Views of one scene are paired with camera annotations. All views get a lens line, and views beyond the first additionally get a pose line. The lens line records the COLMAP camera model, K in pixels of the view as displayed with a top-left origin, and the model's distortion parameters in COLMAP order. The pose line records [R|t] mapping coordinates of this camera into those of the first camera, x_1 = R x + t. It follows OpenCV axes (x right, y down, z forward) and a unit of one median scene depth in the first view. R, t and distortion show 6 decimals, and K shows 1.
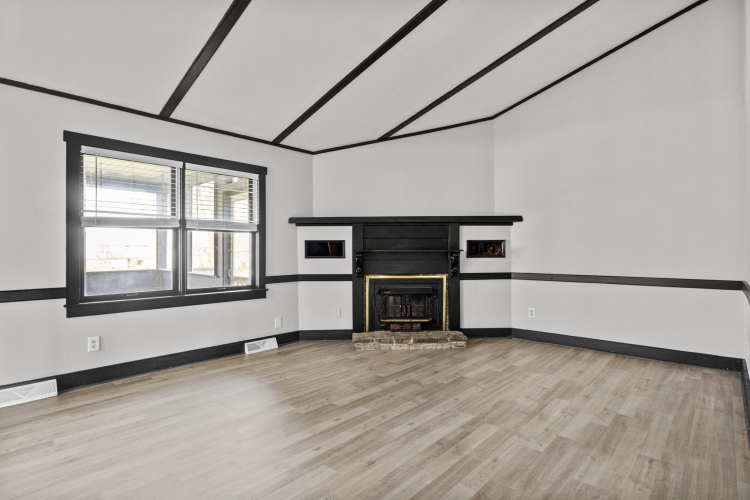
lens RADIAL K [[377.2, 0, 376.6], [0, 377.2, 250.1], [0, 0, 1]] dist [-0.010421, -0.001167]
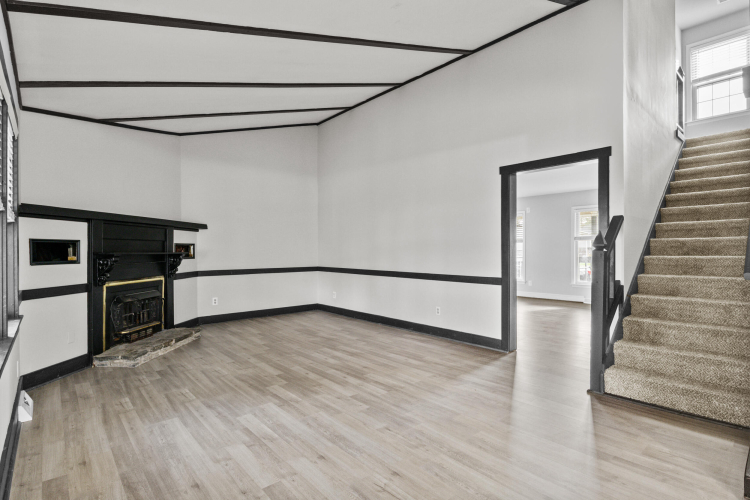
lens RADIAL K [[377.2, 0, 376.3], [0, 377.2, 251.4], [0, 0, 1]] dist [-0.010421, -0.001167]
pose [[0.103104, -0.001310, 0.994670, -0.795823], [-0.000081, 0.999999, 0.001326, -0.004329], [-0.994671, -0.000218, 0.103104, 0.321423]]
